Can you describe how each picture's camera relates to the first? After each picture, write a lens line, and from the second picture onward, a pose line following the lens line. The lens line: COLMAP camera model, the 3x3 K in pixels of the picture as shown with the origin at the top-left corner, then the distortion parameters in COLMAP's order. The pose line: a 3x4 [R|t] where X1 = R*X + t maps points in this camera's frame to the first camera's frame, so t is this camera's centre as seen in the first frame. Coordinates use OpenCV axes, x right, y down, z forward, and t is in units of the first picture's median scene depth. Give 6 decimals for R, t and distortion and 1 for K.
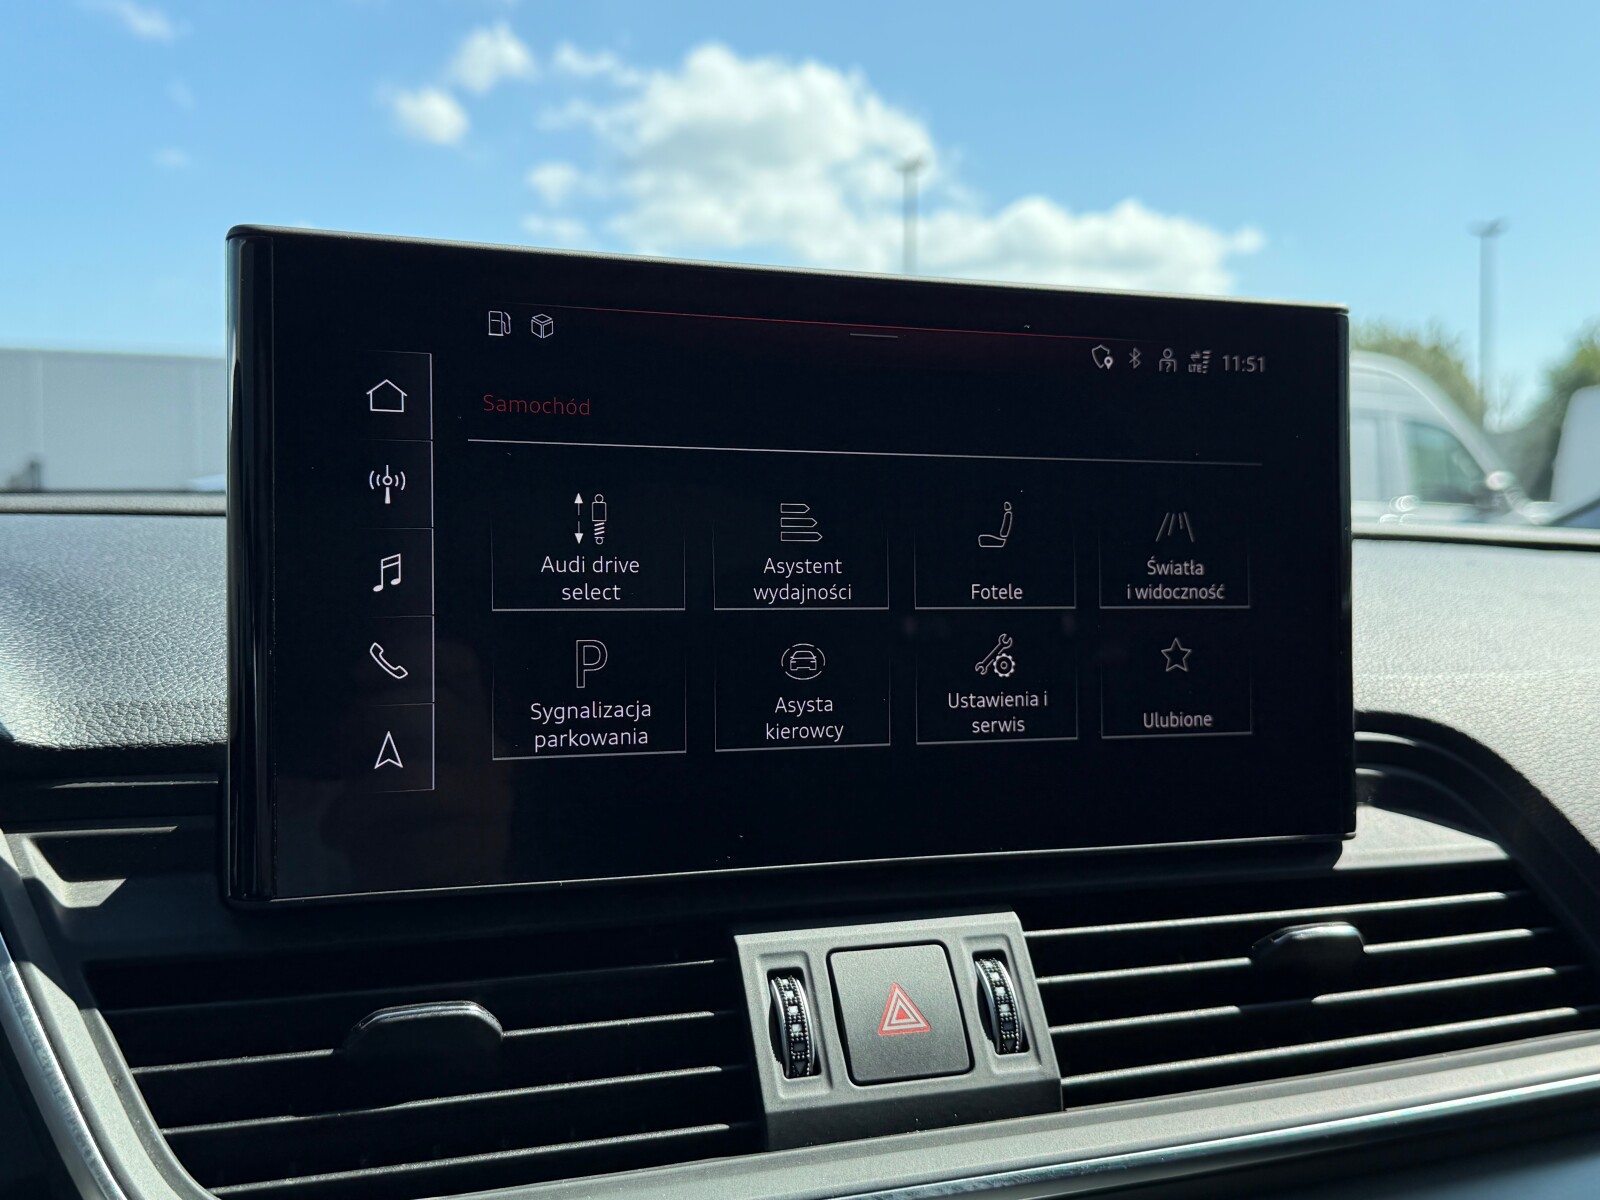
lens RADIAL K [[1625.4, 0, 782.3], [0, 1625.4, 601.6], [0, 0, 1]] dist [0.070543, 0.000000]
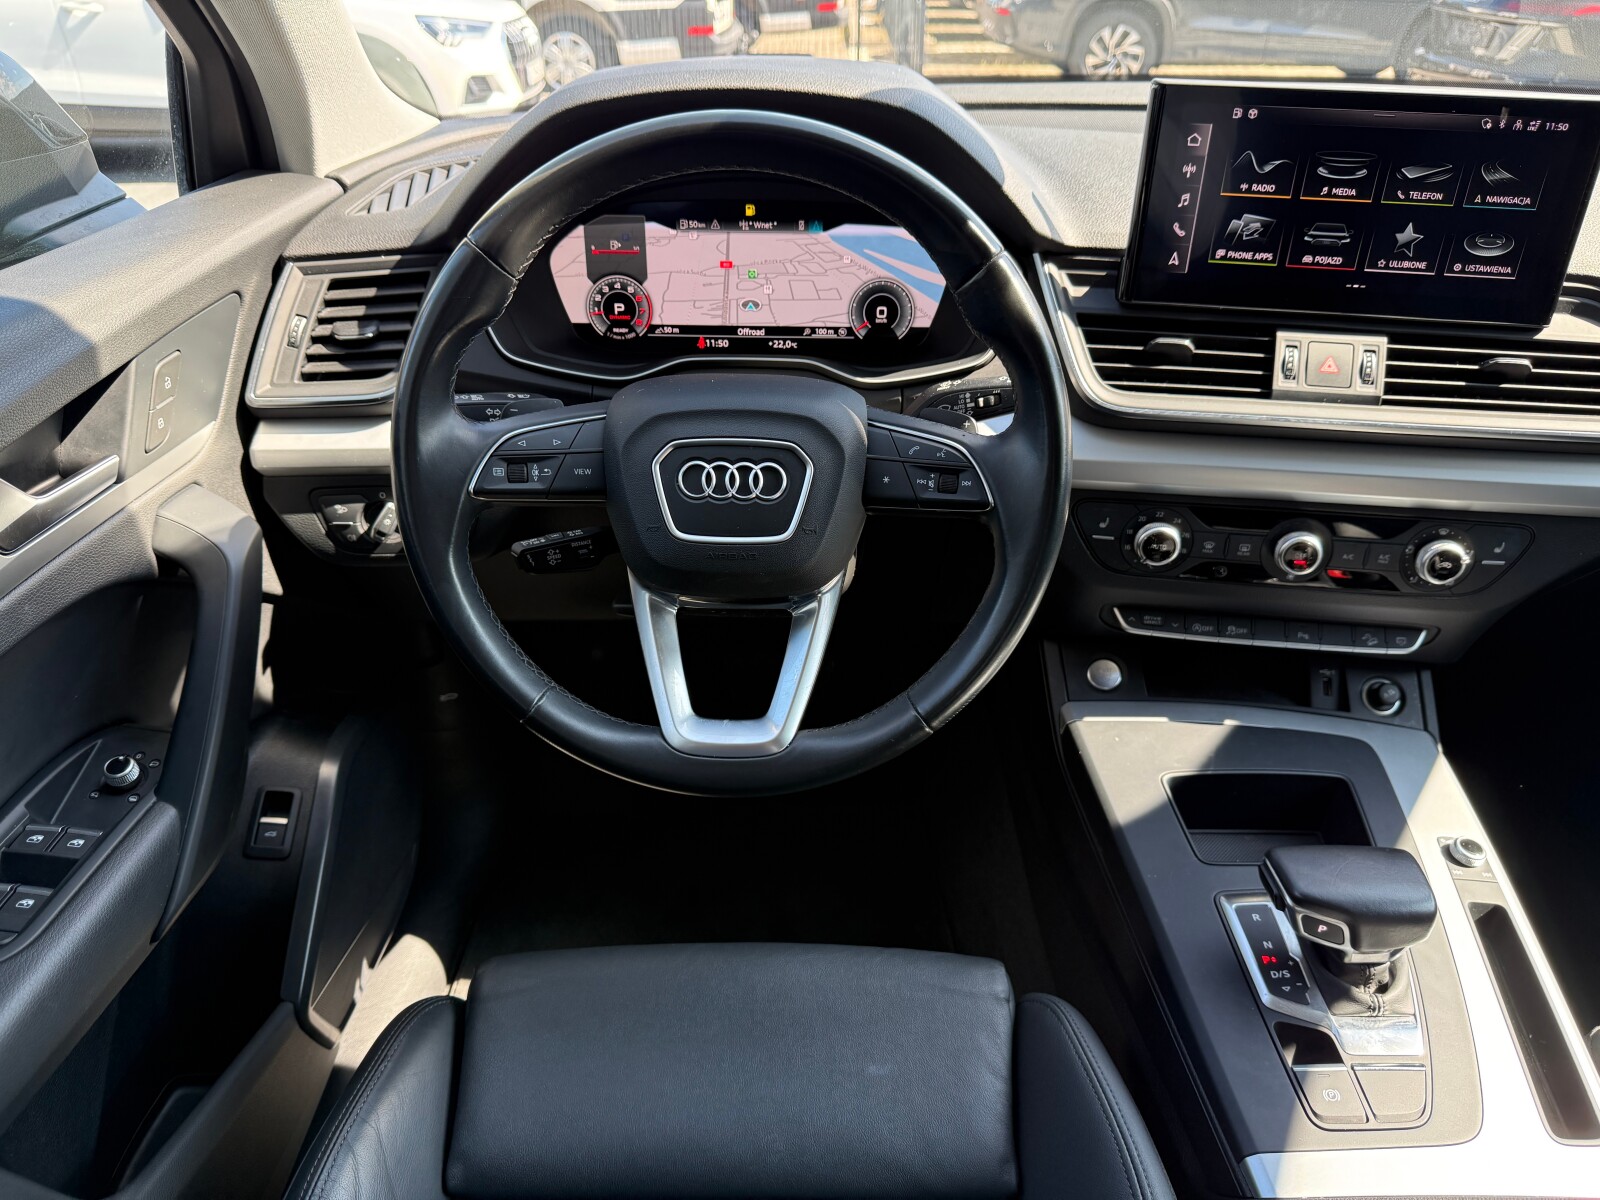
lens RADIAL K [[1134.4, 0, 803.5], [0, 1134.4, 605.3], [0, 0, 1]] dist [0.023667, -0.049005]
pose [[0.879773, 0.248007, -0.405577, 0.179549], [-0.022083, 0.873536, 0.486258, -0.358826], [0.474881, -0.418840, 0.773990, -1.261743]]
